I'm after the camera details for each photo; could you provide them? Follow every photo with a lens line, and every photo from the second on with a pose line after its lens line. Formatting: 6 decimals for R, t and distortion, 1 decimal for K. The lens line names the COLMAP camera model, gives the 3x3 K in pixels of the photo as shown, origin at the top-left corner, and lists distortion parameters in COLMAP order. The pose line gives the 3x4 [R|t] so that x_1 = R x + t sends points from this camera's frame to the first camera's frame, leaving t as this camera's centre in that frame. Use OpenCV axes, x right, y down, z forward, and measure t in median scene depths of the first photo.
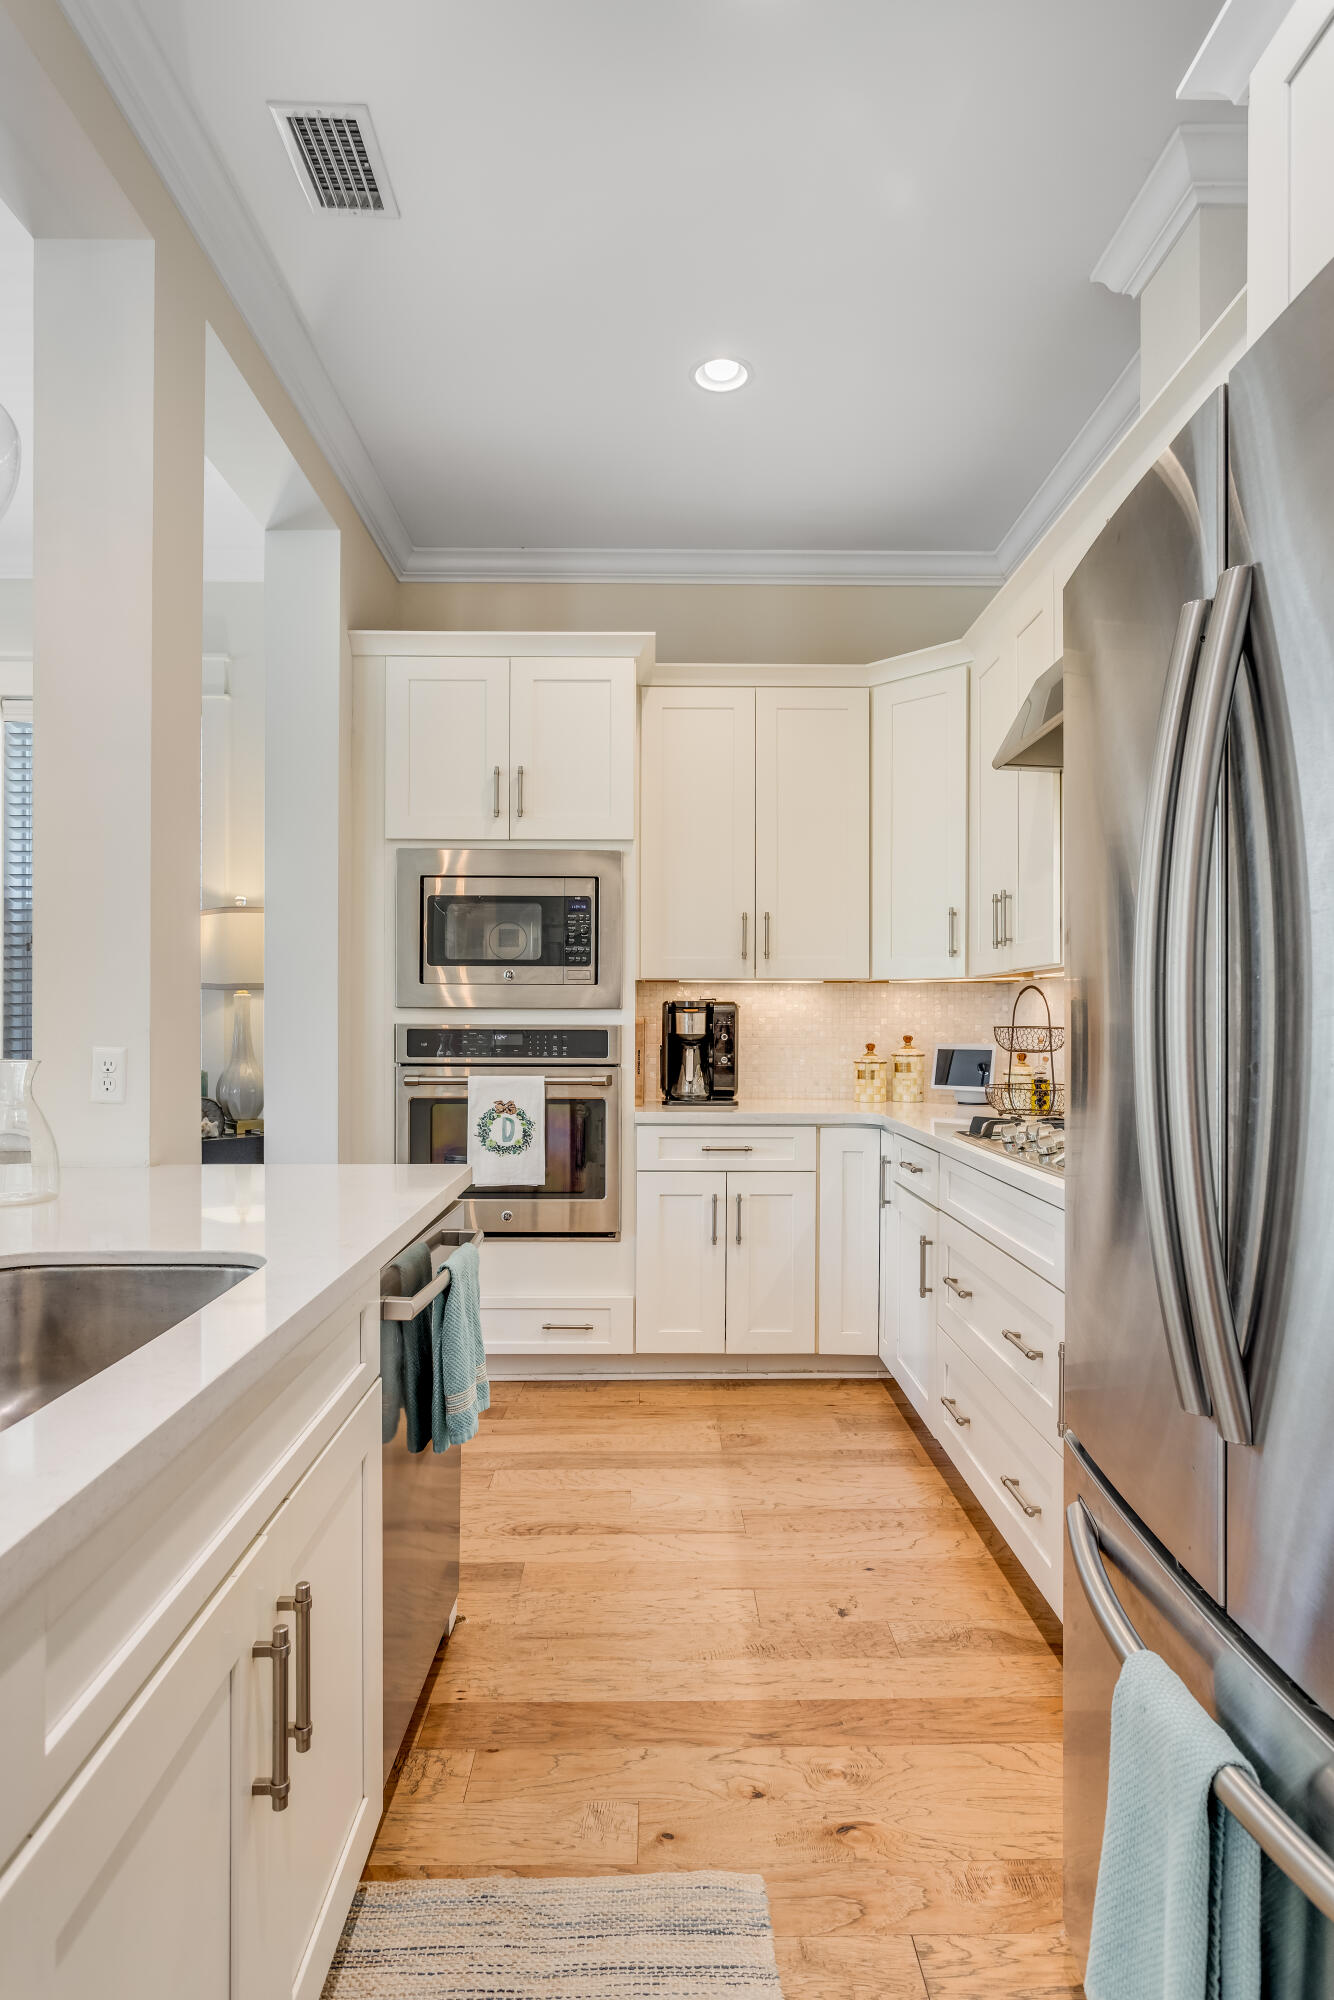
lens RADIAL K [[1096.2, 0, 663.2], [0, 1096.2, 1020.2], [0, 0, 1]] dist [-0.006251, 0.002907]
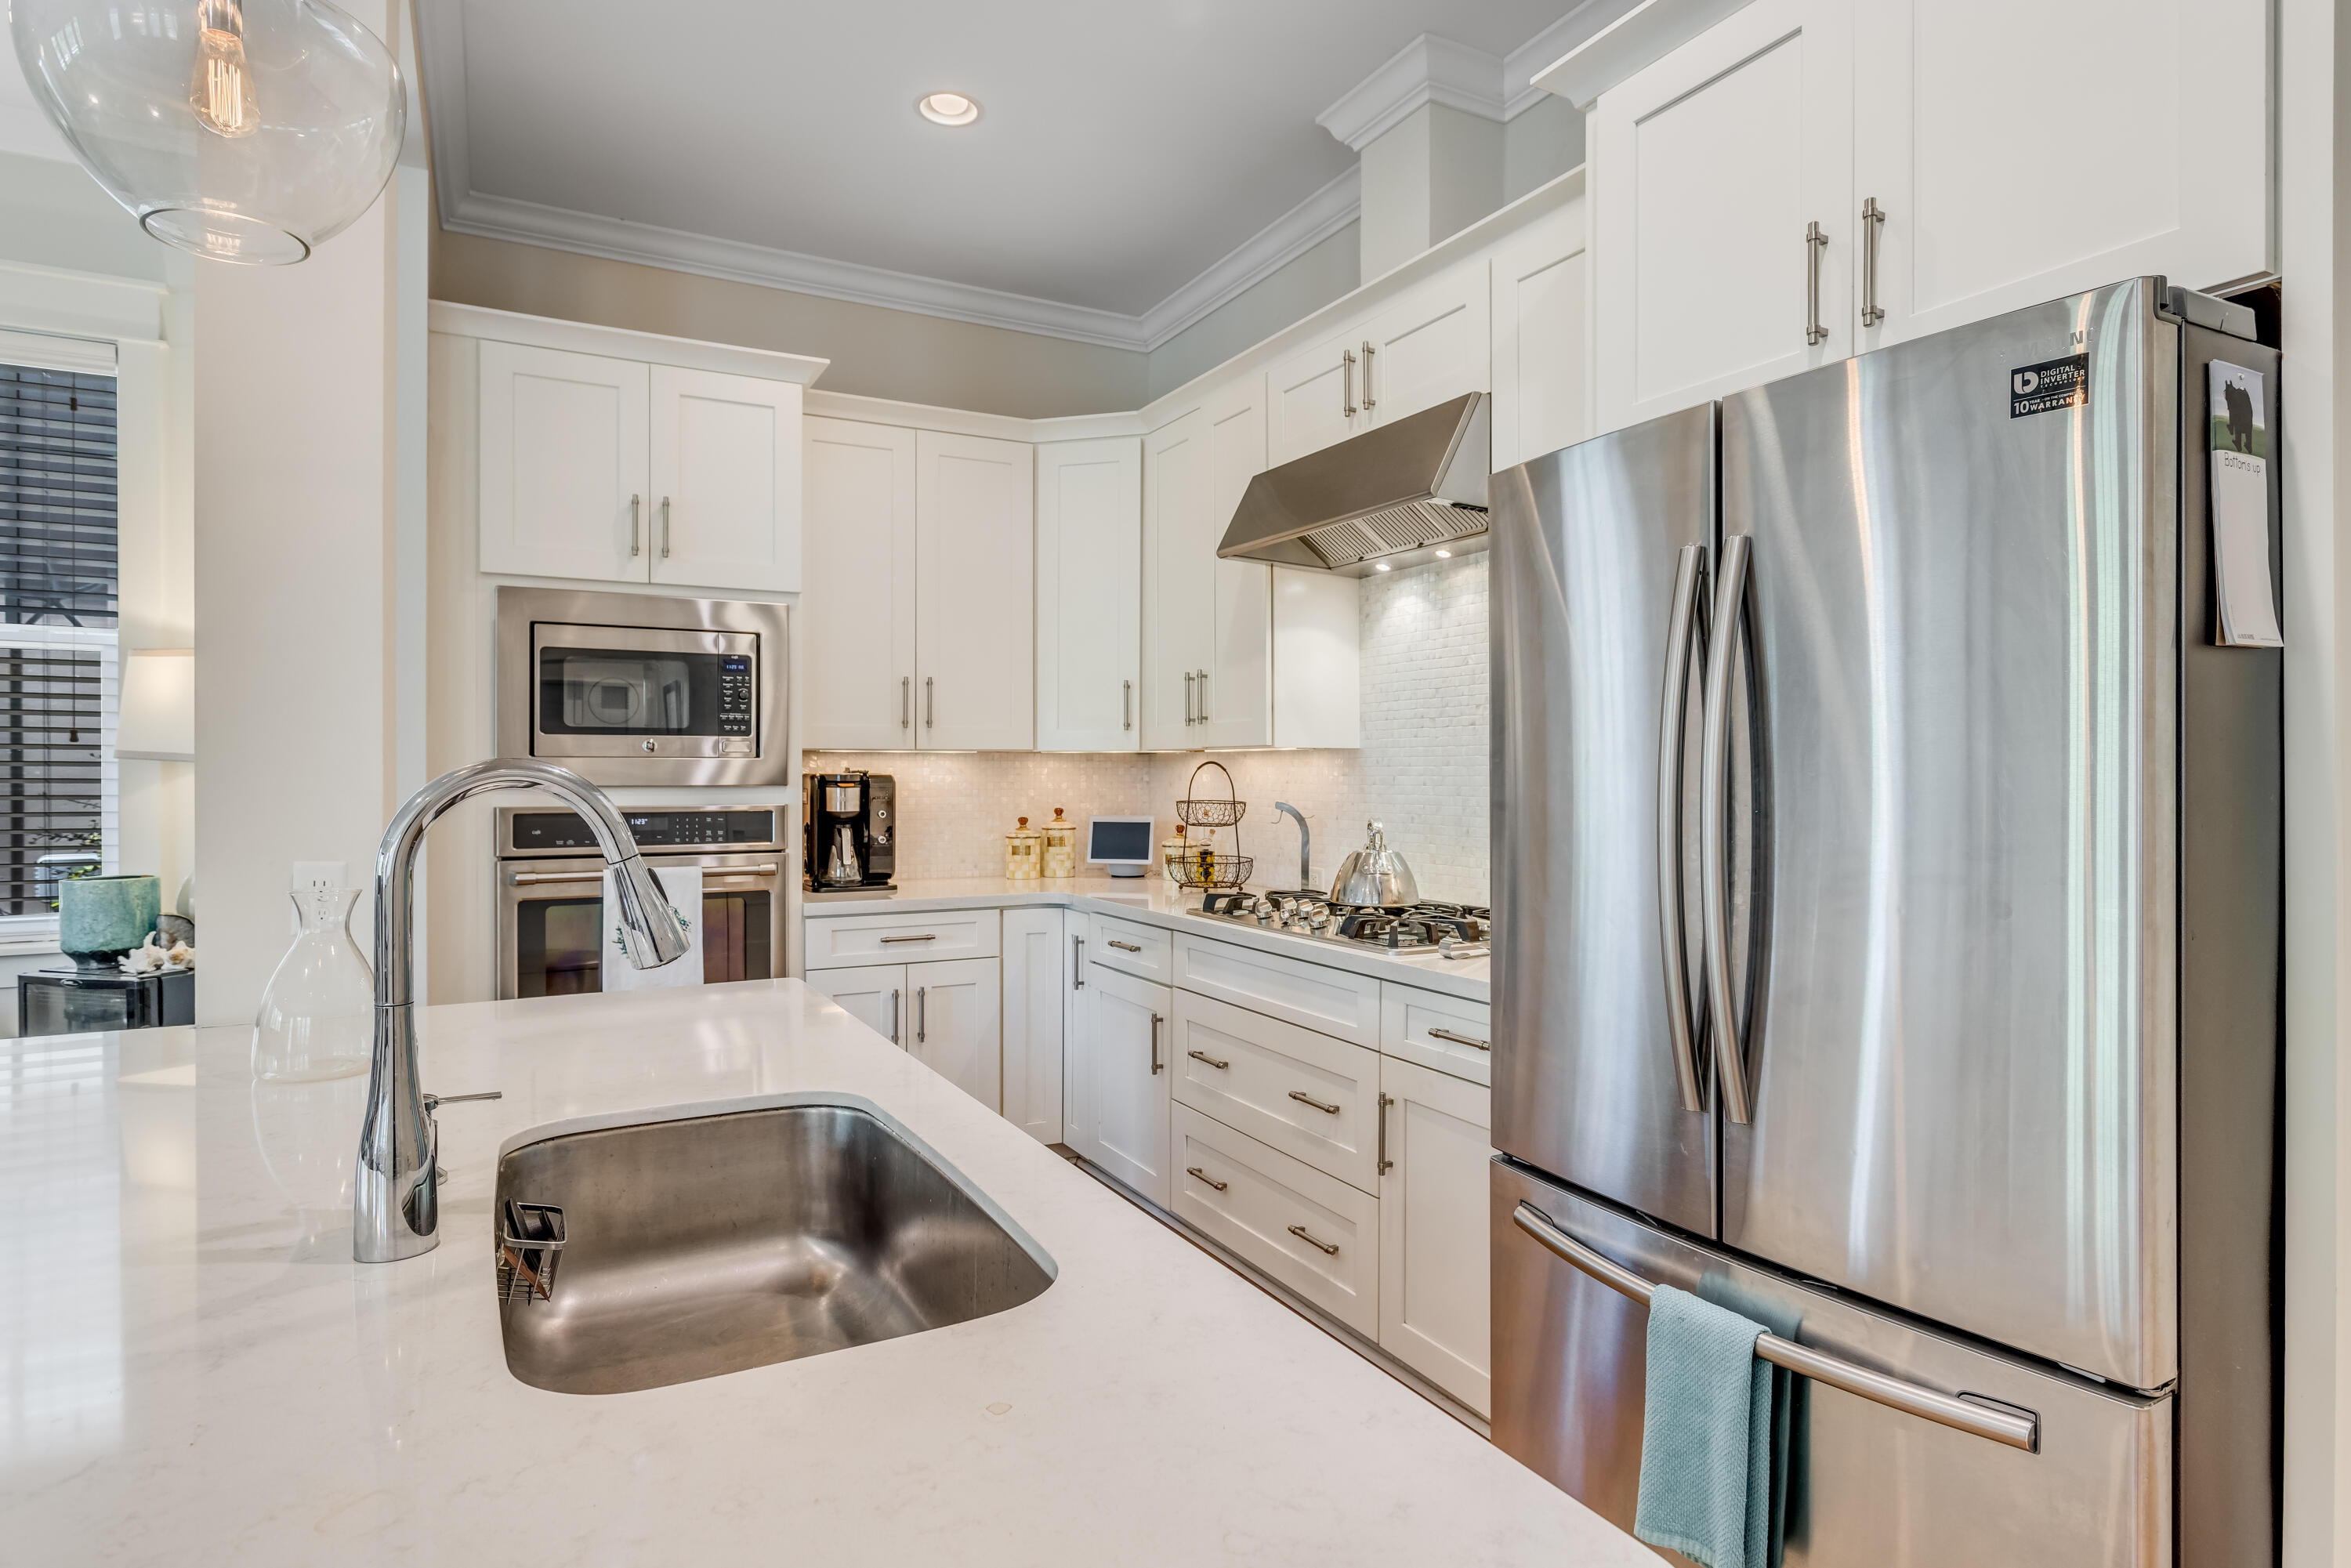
lens RADIAL K [[1288.5, 0, 1171.7], [0, 1288.5, 767.8], [0, 0, 1]] dist [-0.006251, 0.002907]
pose [[0.882920, -0.001840, 0.469519, -0.248228], [0.001142, 0.999998, 0.001770, -0.026135], [-0.469521, -0.001026, 0.882920, -0.047624]]
